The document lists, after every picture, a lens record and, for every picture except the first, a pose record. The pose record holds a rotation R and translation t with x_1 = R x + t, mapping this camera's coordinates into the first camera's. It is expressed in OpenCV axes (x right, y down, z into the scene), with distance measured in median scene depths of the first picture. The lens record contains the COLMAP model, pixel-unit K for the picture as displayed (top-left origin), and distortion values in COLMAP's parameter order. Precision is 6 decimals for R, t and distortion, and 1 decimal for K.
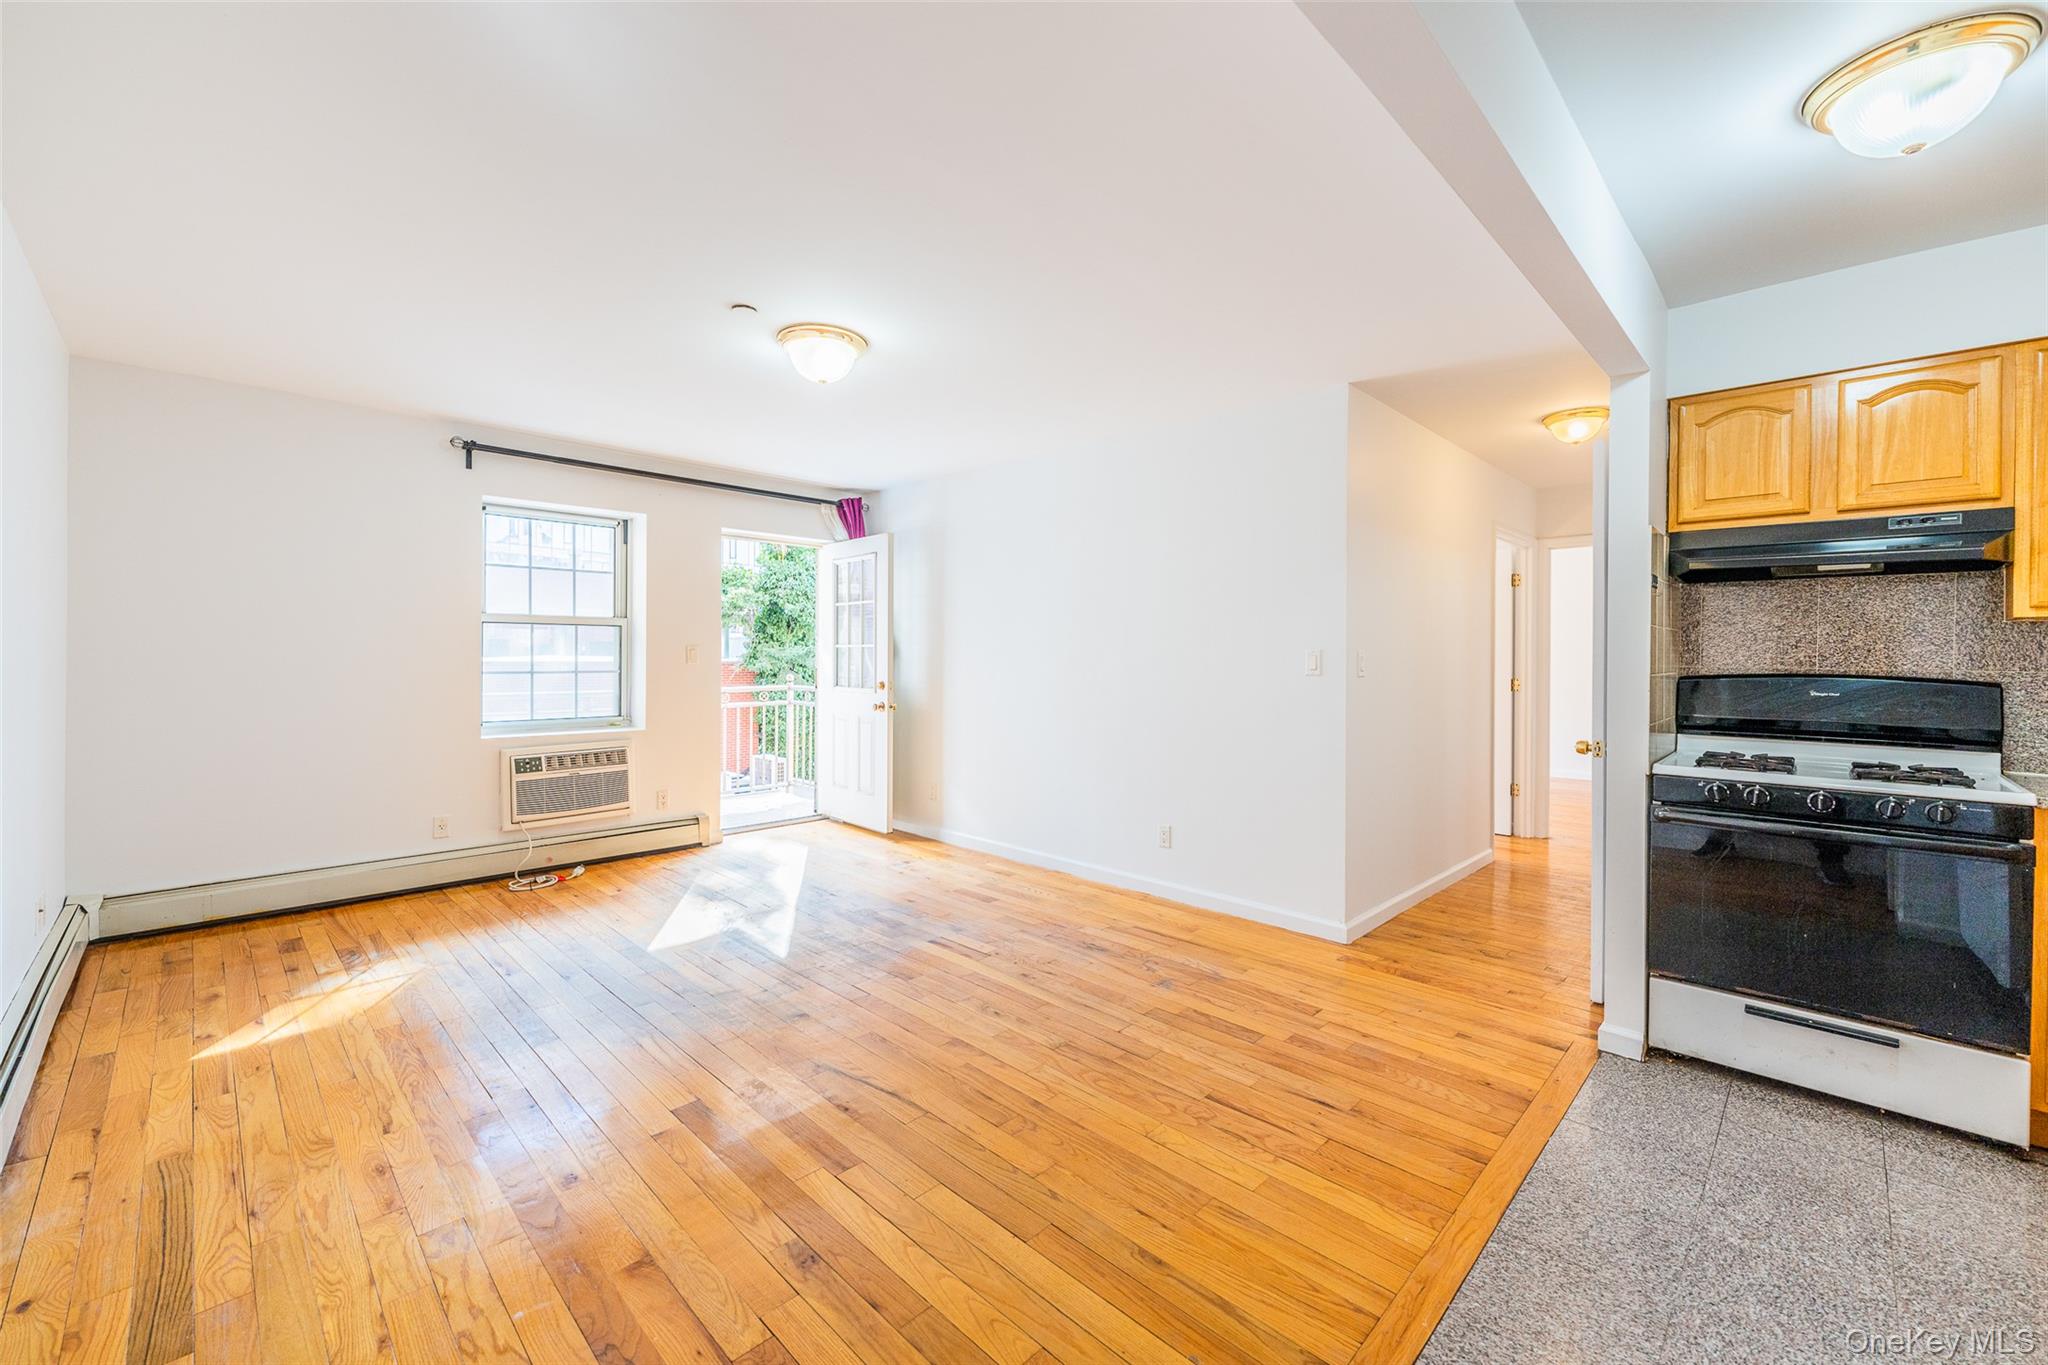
lens RADIAL K [[823.0, 0, 1044.2], [0, 823.0, 655.1], [0, 0, 1]] dist [0.002848, 0.000235]
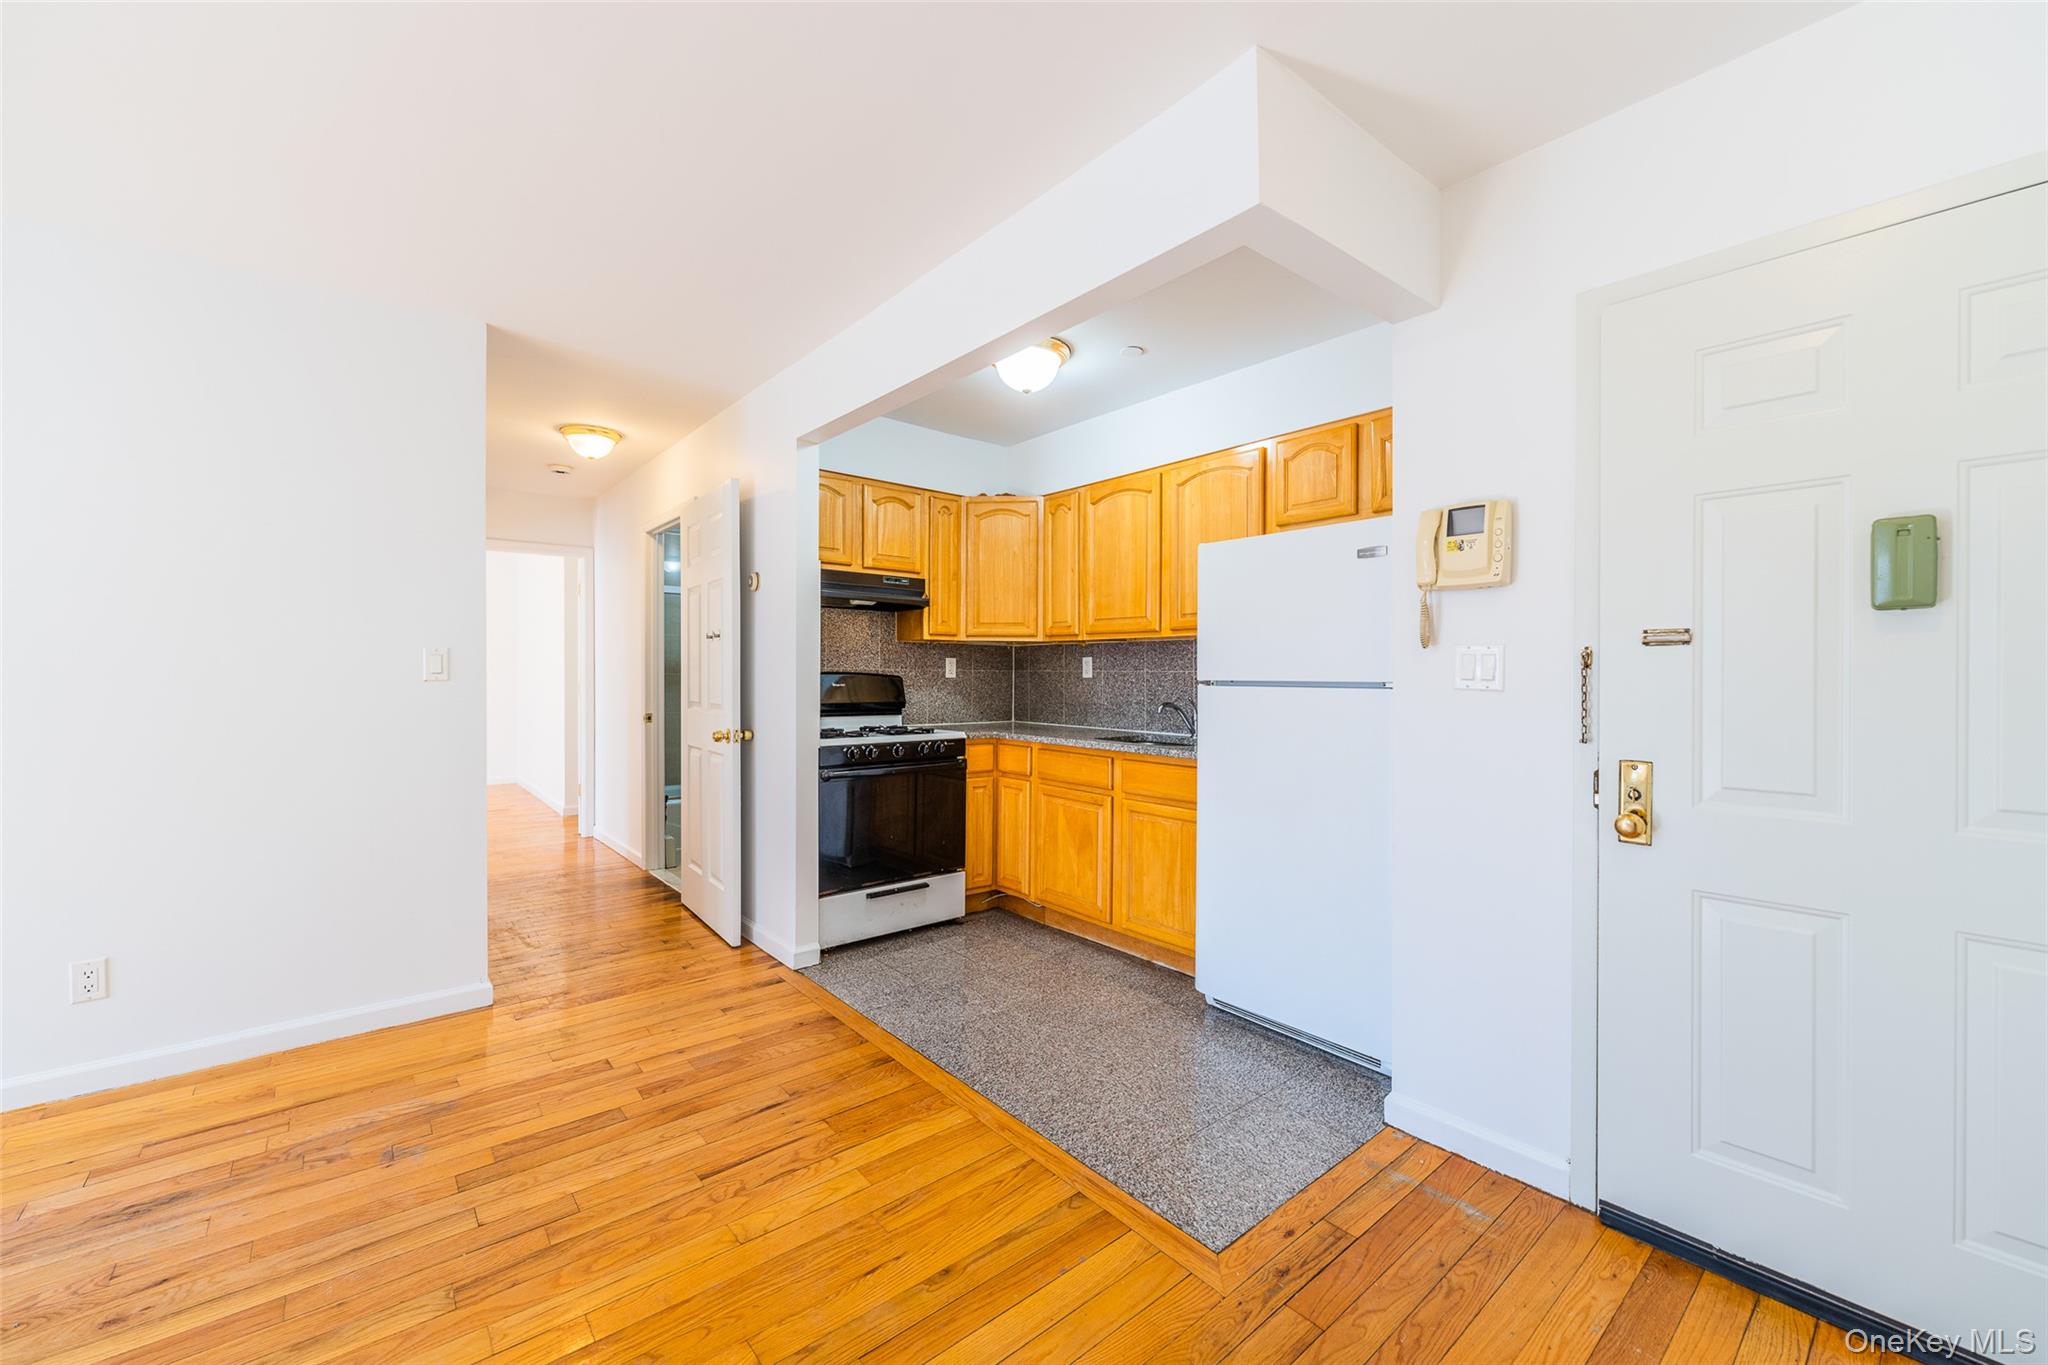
lens RADIAL K [[808.0, 0, 1017.1], [0, 808.0, 674.4], [0, 0, 1]] dist [0.003079, 0.000001]
pose [[0.113531, -0.010511, 0.993479, -0.504016], [-0.005085, 0.999925, 0.011160, 0.009440], [-0.993521, -0.006319, 0.113469, 0.511318]]
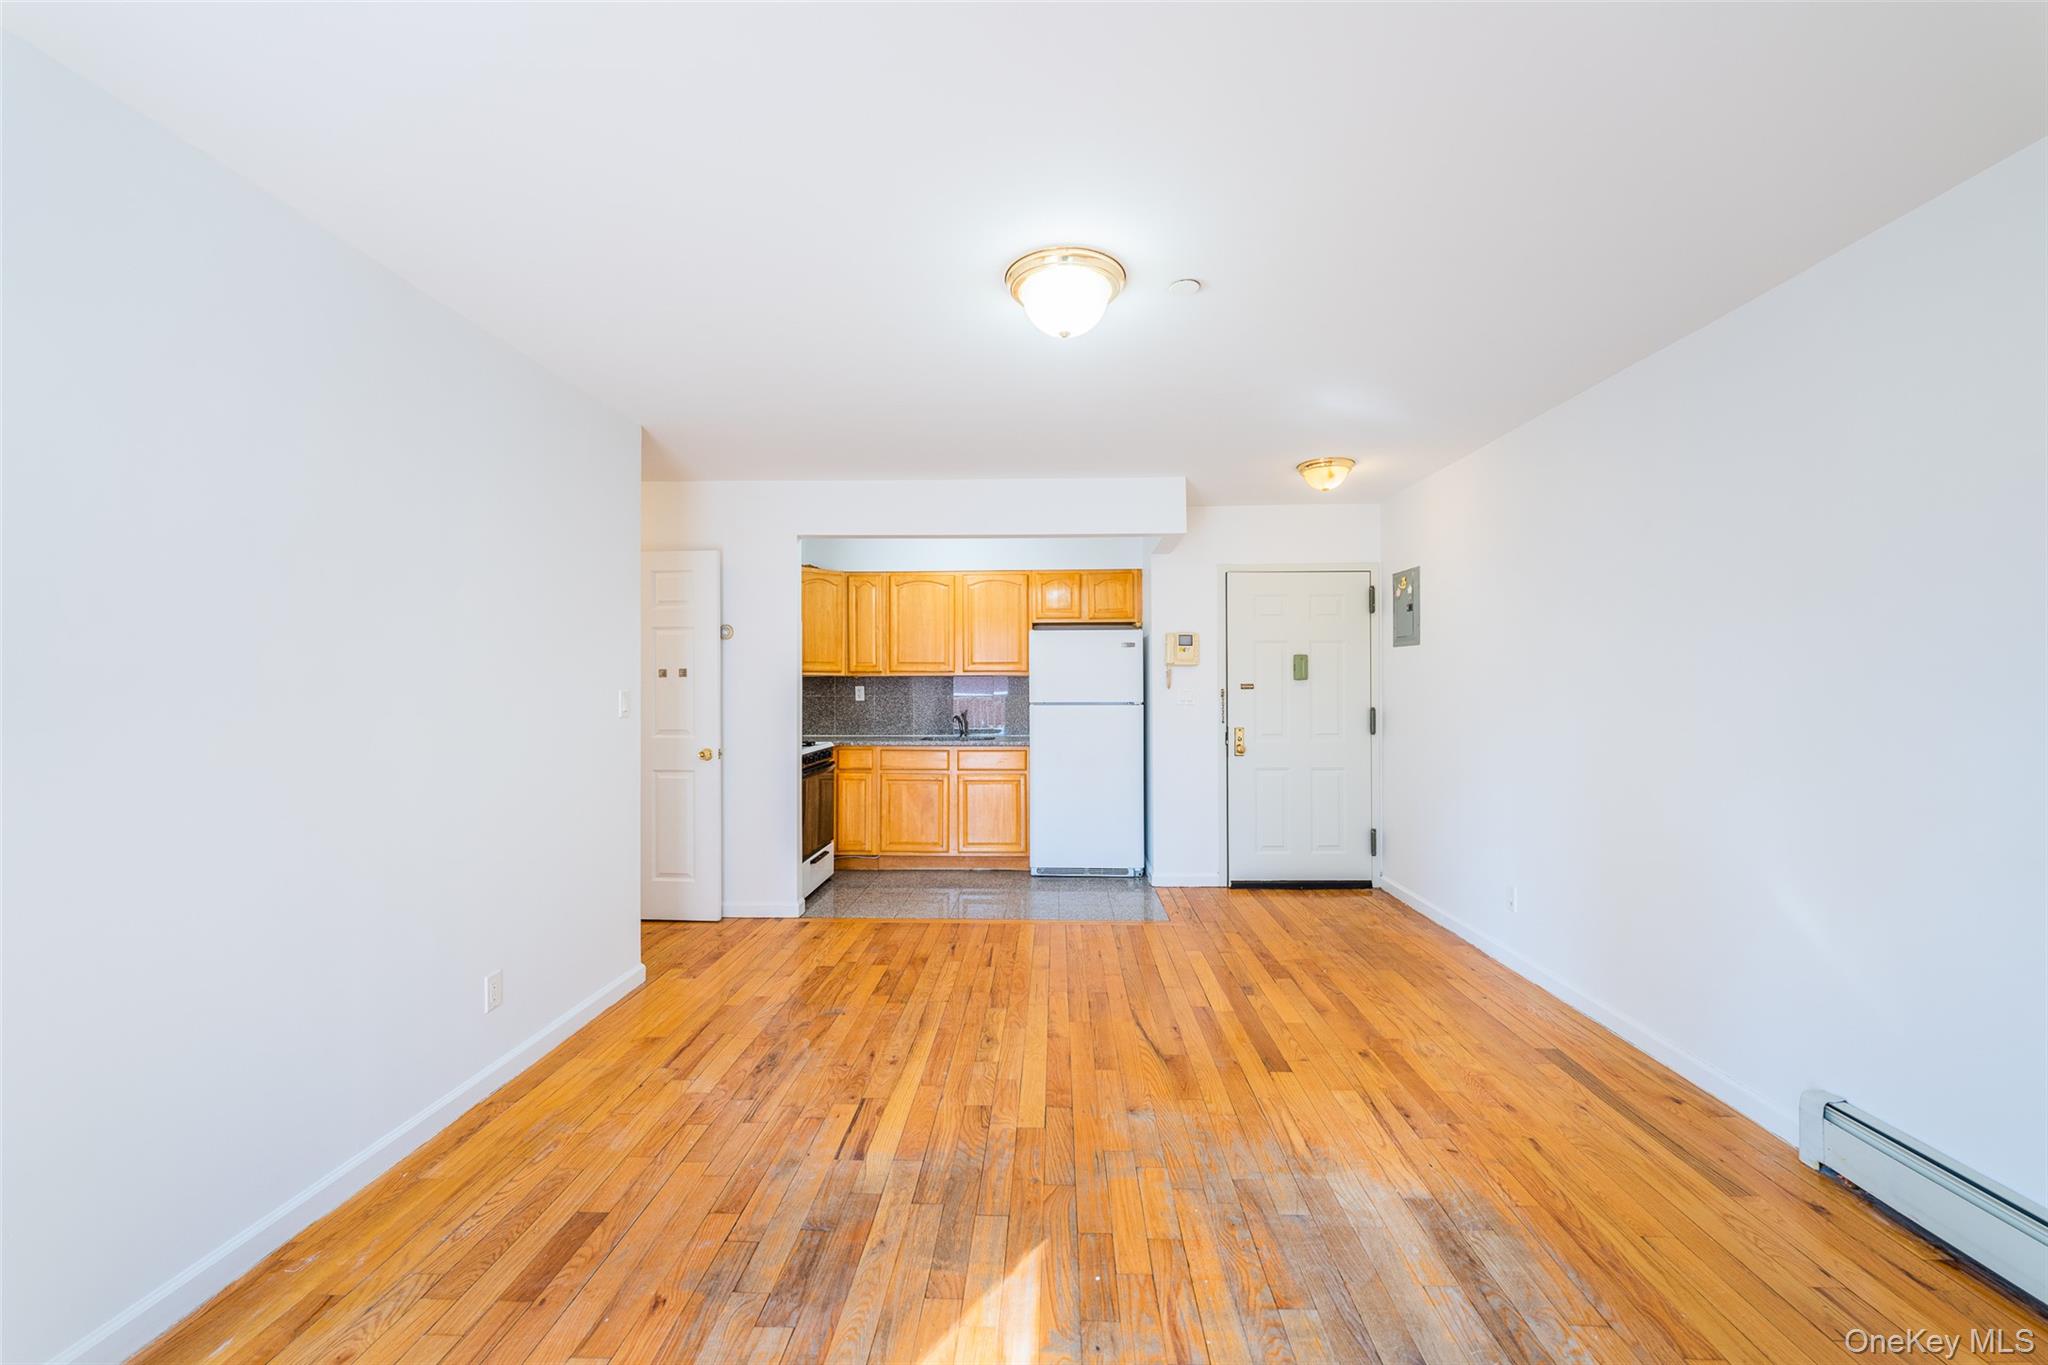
lens RADIAL K [[806.7, 0, 1024.0], [0, 806.7, 682.5], [0, 0, 1]] dist [0.002763, 0.000092]
pose [[-0.661228, -0.004682, 0.750171, -0.904421], [-0.005350, 0.999985, 0.001526, -0.024286], [-0.750166, -0.003004, -0.661242, 1.739754]]
